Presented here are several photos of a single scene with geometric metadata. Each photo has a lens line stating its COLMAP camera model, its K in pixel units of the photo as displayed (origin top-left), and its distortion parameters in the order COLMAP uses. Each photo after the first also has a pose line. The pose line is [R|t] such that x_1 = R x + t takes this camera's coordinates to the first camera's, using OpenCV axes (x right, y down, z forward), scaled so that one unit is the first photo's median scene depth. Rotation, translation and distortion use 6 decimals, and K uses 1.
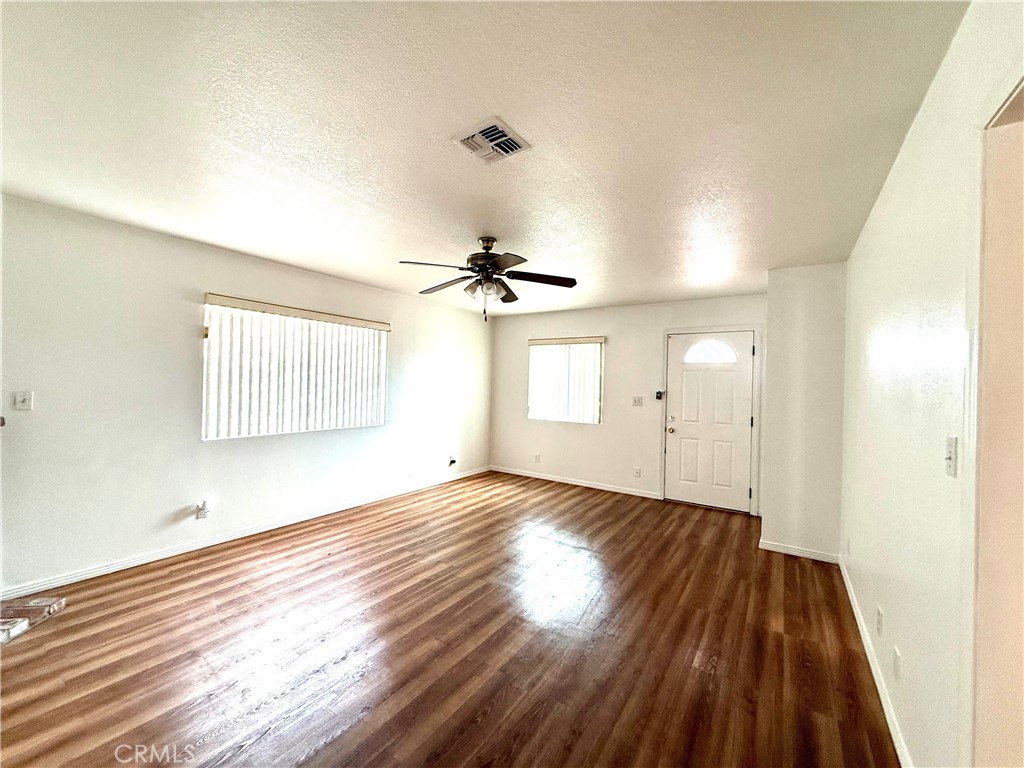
lens RADIAL K [[410.0, 0, 510.7], [0, 410.0, 380.3], [0, 0, 1]] dist [0.000900, -0.000015]
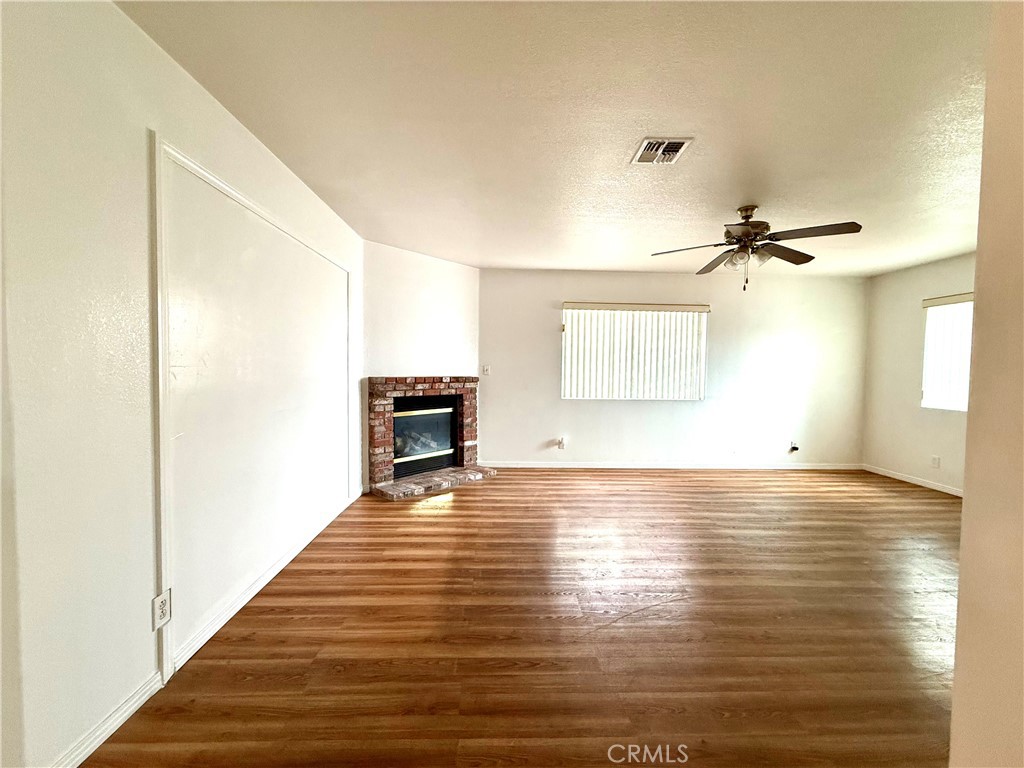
lens RADIAL K [[410.0, 0, 506.5], [0, 410.0, 379.6], [0, 0, 1]] dist [0.000900, -0.000015]
pose [[0.581330, 0.009537, -0.813612, 0.368700], [0.006028, 0.999853, 0.016026, 0.048507], [0.813645, -0.014221, 0.581188, -0.059531]]
